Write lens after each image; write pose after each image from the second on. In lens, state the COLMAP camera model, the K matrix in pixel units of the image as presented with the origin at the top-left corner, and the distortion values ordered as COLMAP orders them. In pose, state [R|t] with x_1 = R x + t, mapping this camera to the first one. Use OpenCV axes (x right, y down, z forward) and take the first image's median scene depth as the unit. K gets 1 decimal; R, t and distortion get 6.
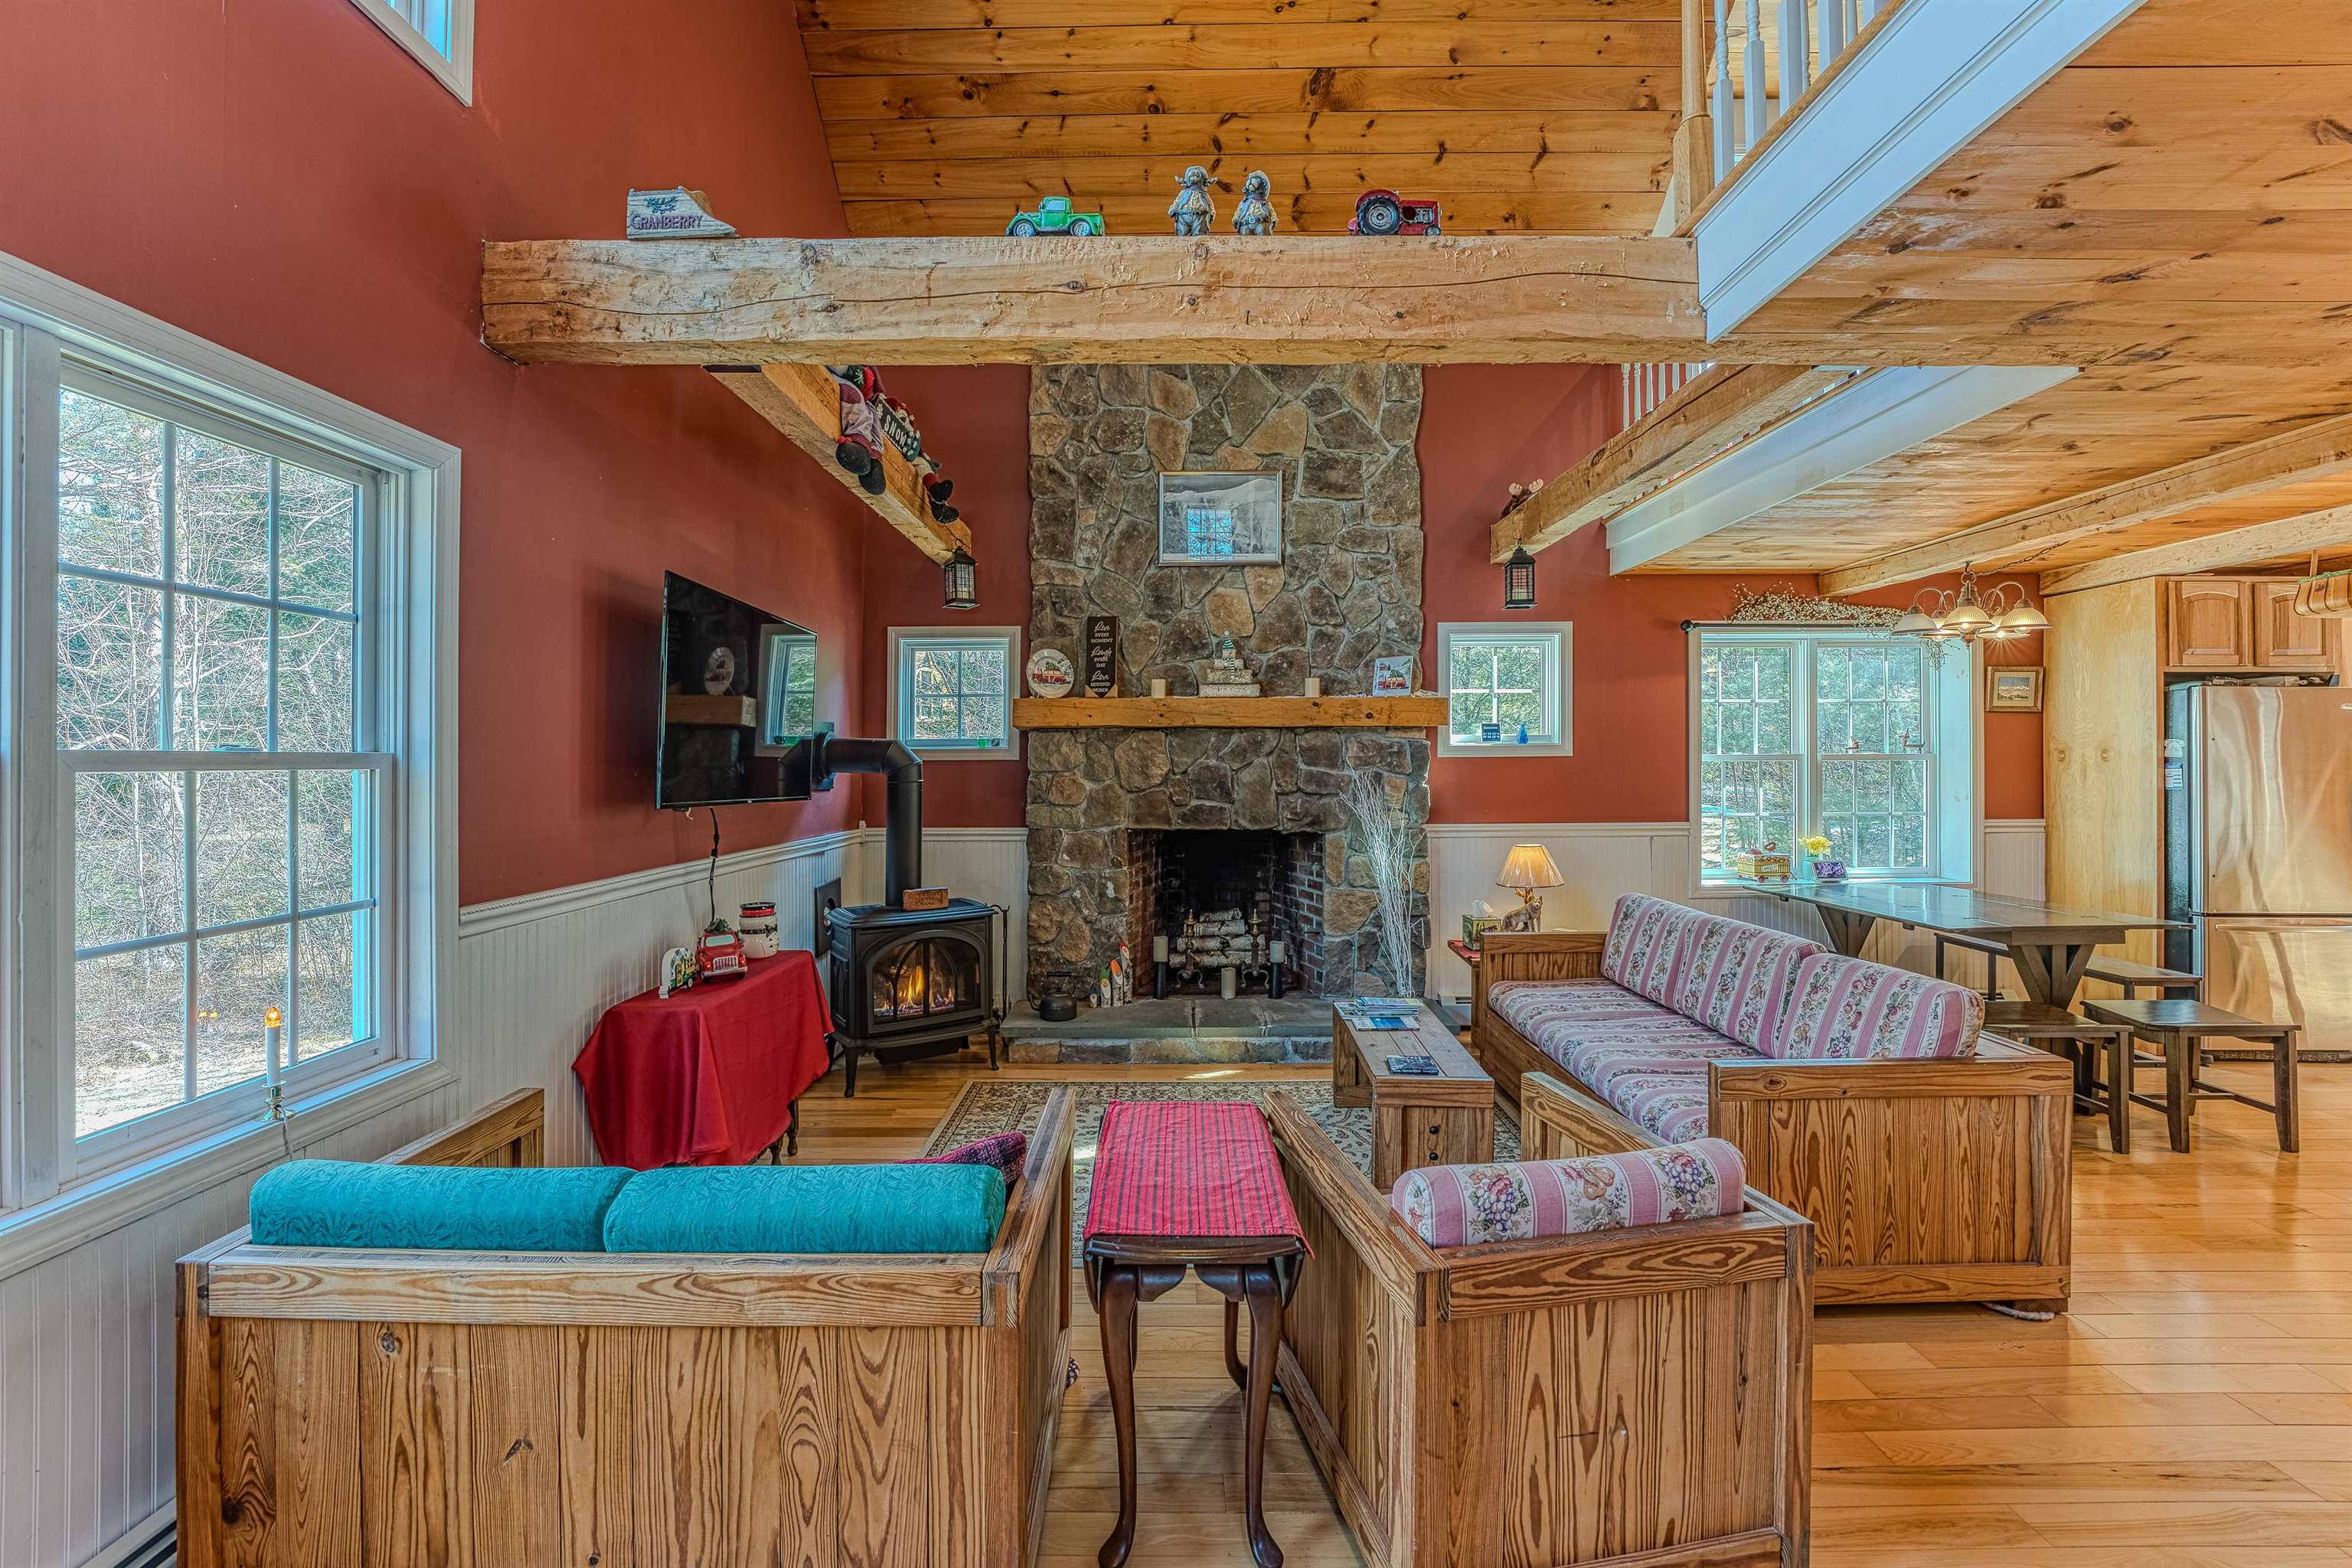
lens RADIAL K [[953.9, 0, 1166.8], [0, 953.9, 764.2], [0, 0, 1]] dist [-0.020907, 0.002738]
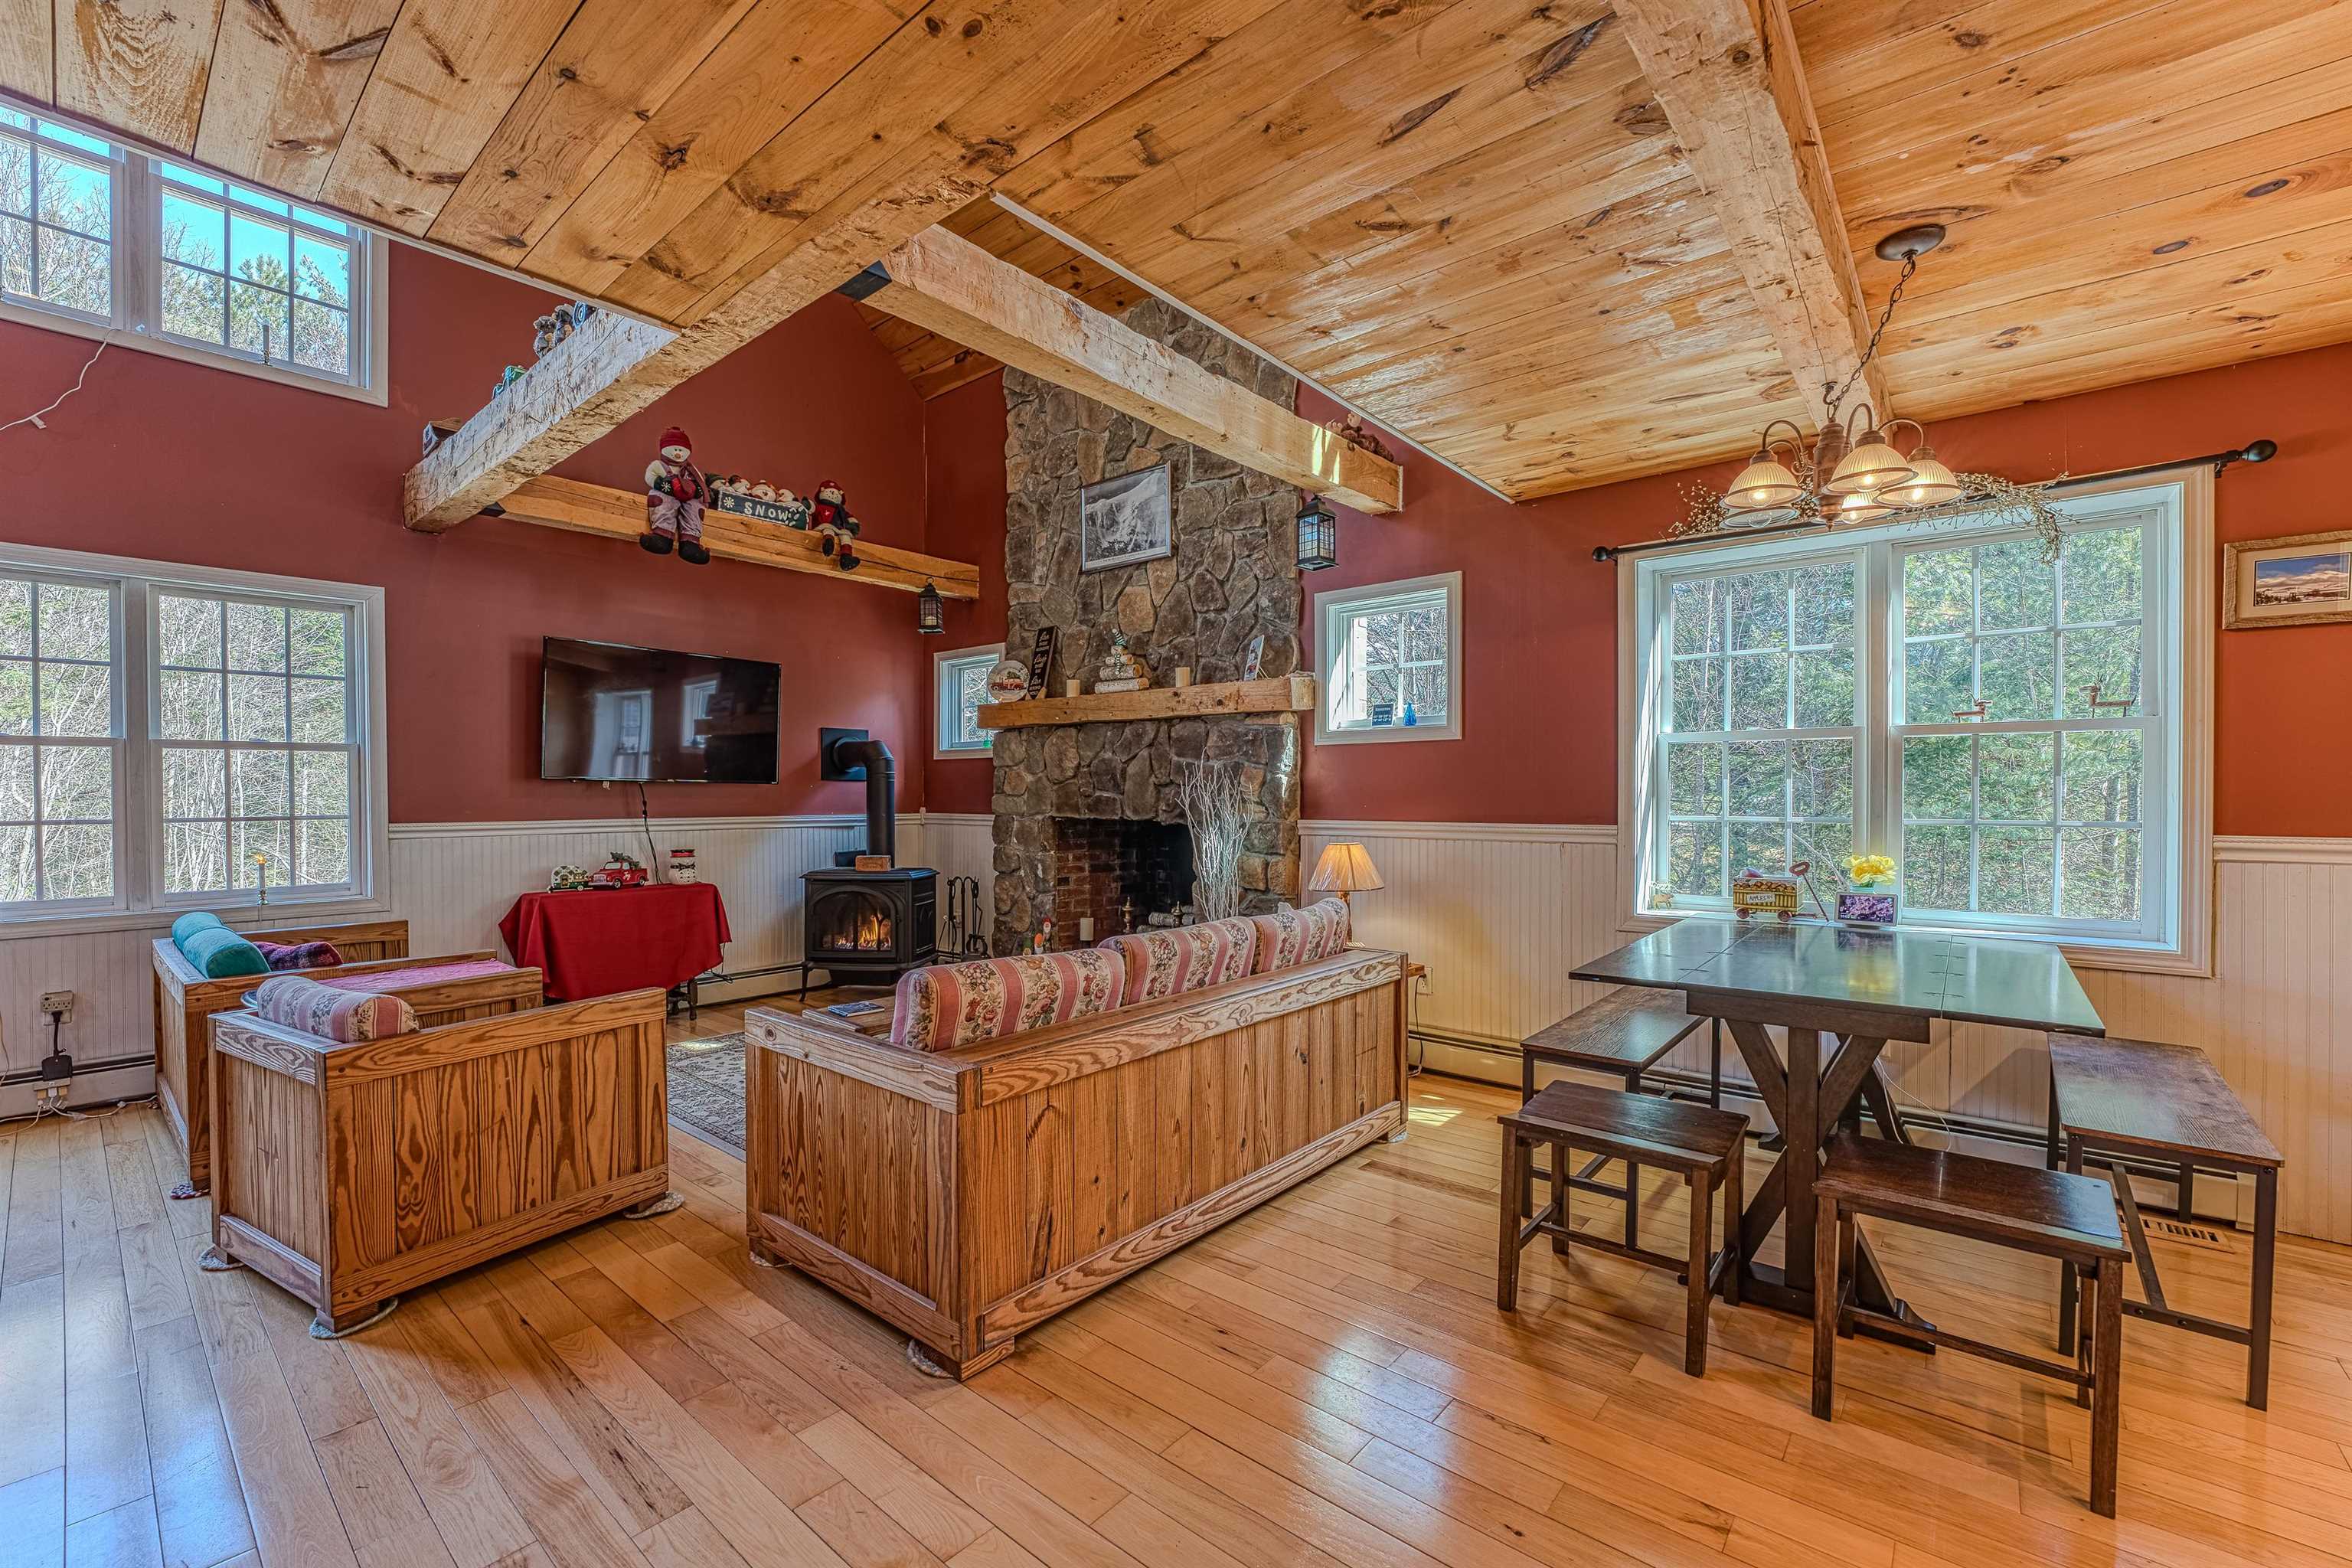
lens RADIAL K [[953.9, 0, 1166.5], [0, 953.9, 803.8], [0, 0, 1]] dist [-0.020907, 0.002738]
pose [[0.771575, 0.011946, -0.636026, 0.771522], [-0.001645, 0.999858, 0.016784, 0.033949], [0.636136, -0.011904, 0.771485, 0.230635]]
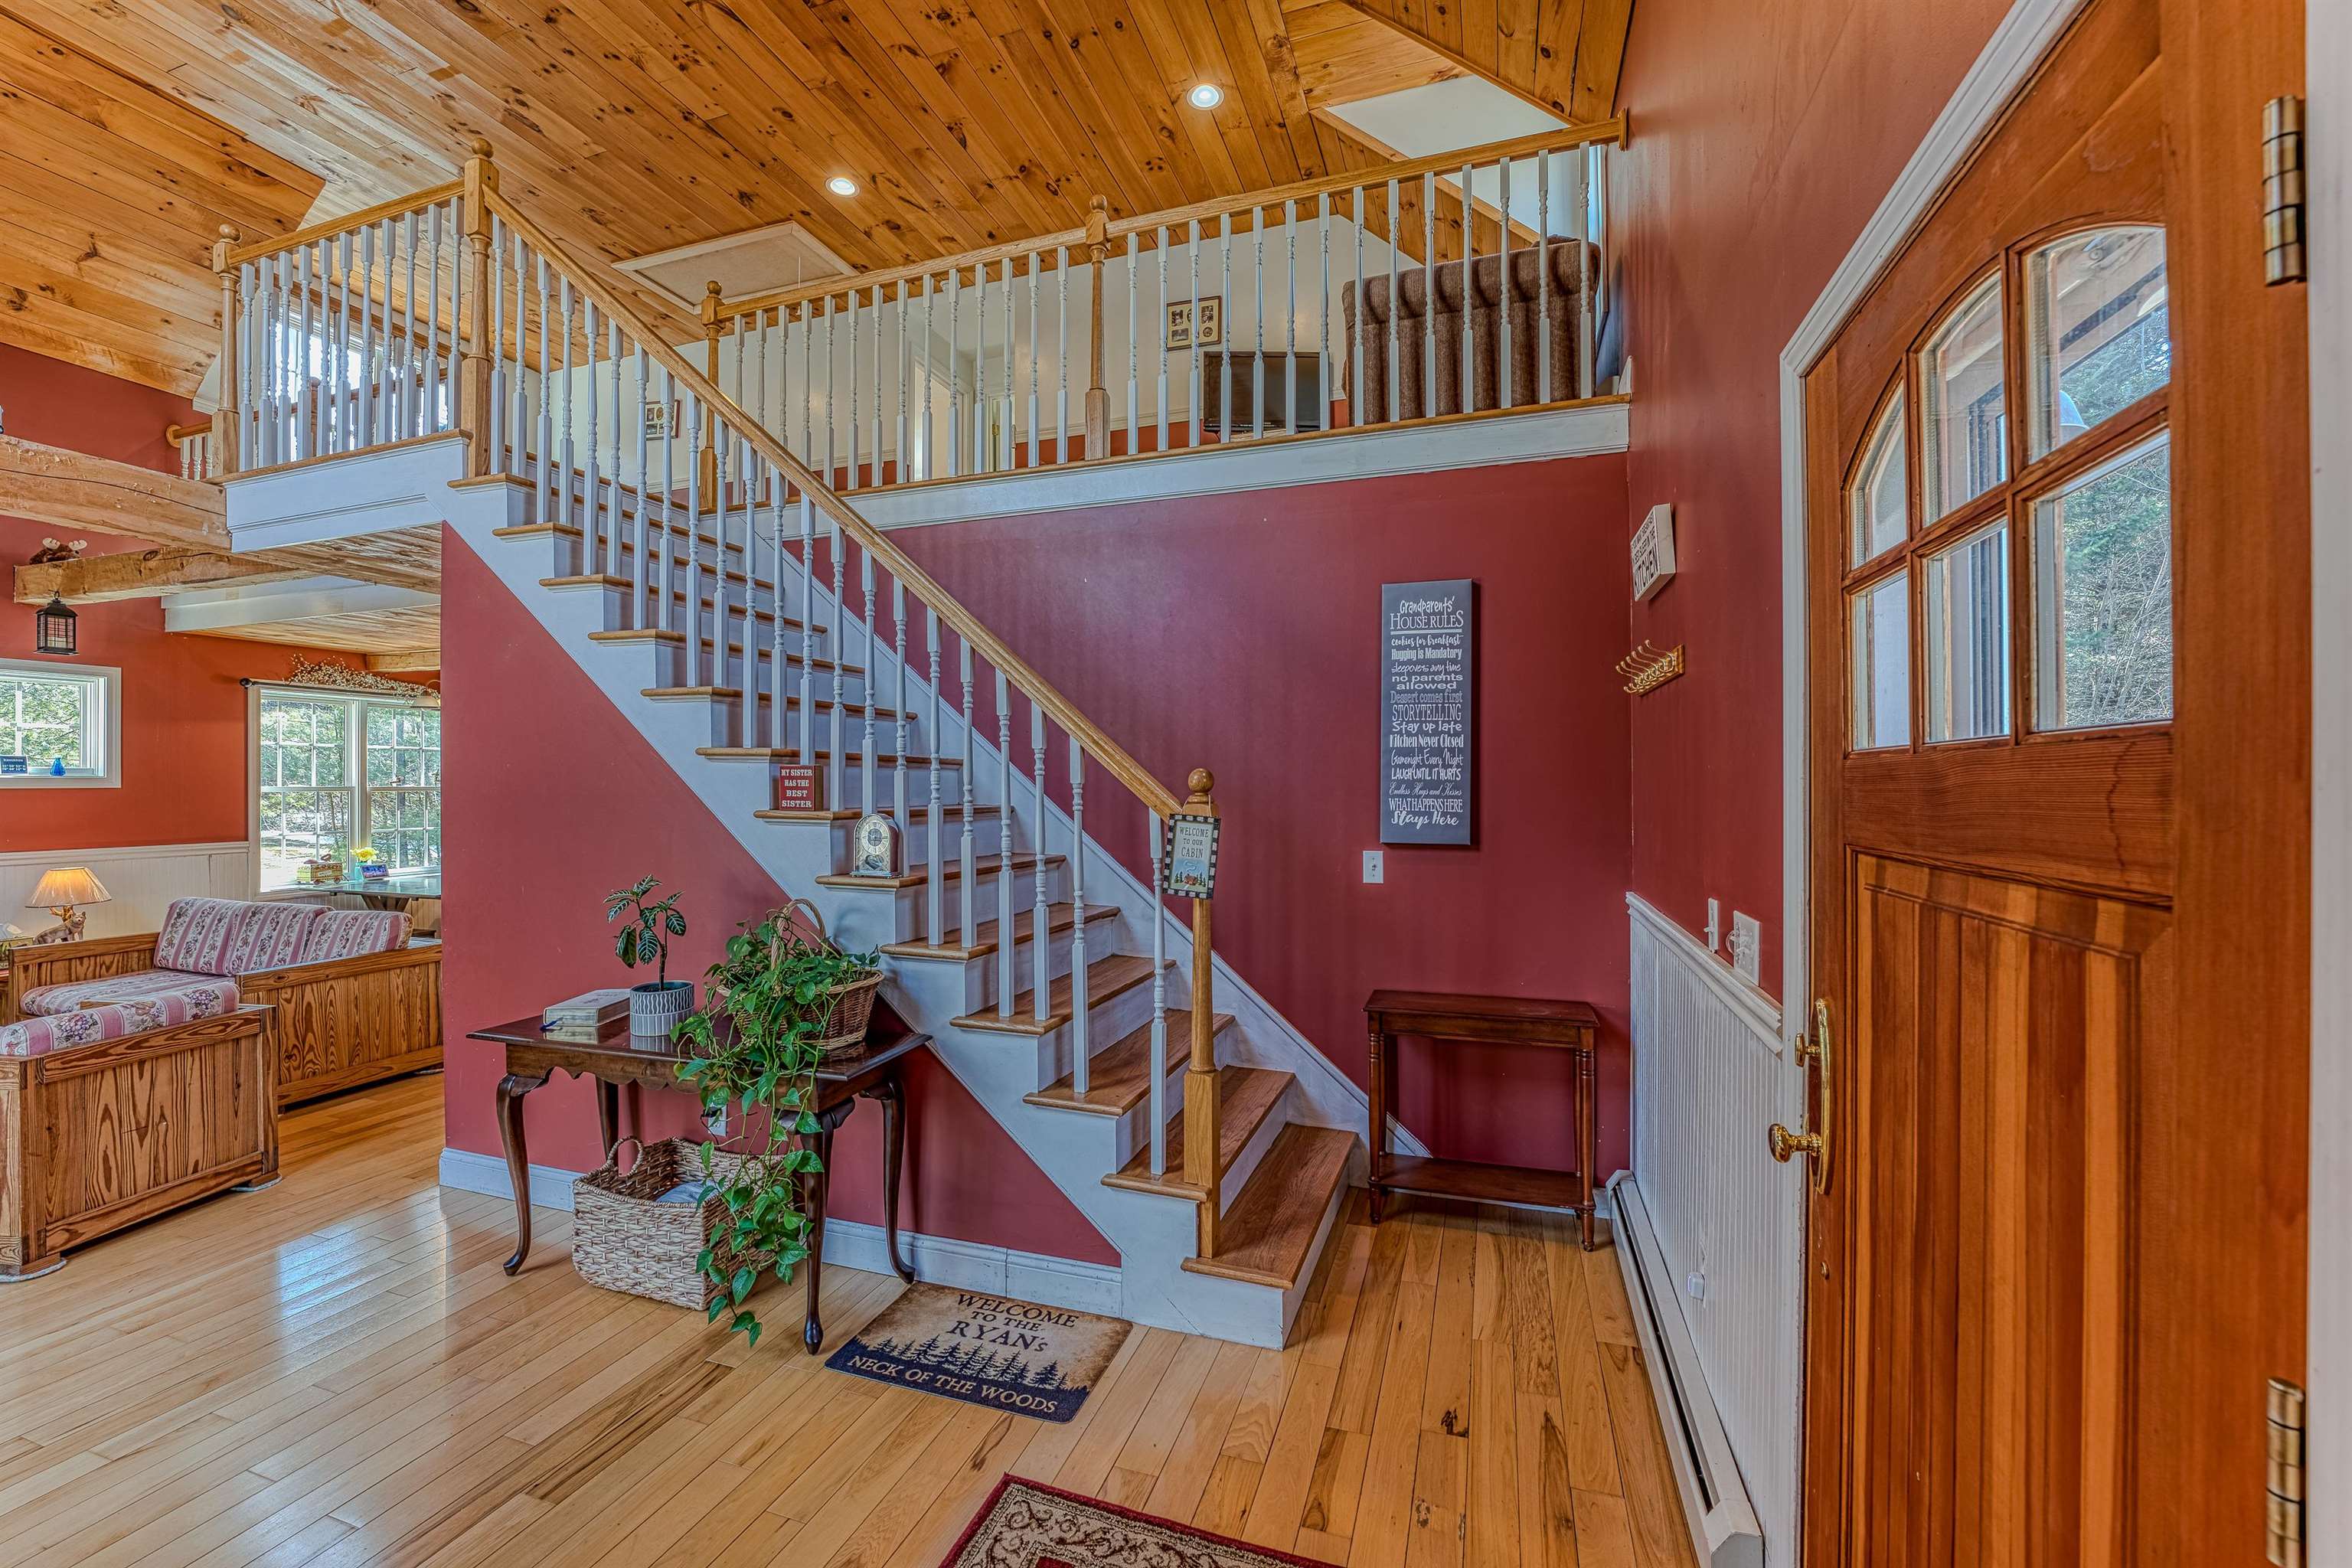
lens RADIAL K [[953.9, 0, 1185.6], [0, 953.9, 795.5], [0, 0, 1]] dist [-0.020907, 0.002738]
pose [[0.307485, -0.003207, 0.951548, -0.237022], [-0.001041, 0.999993, 0.003707, -0.004573], [-0.951552, -0.002131, 0.307479, -0.542435]]
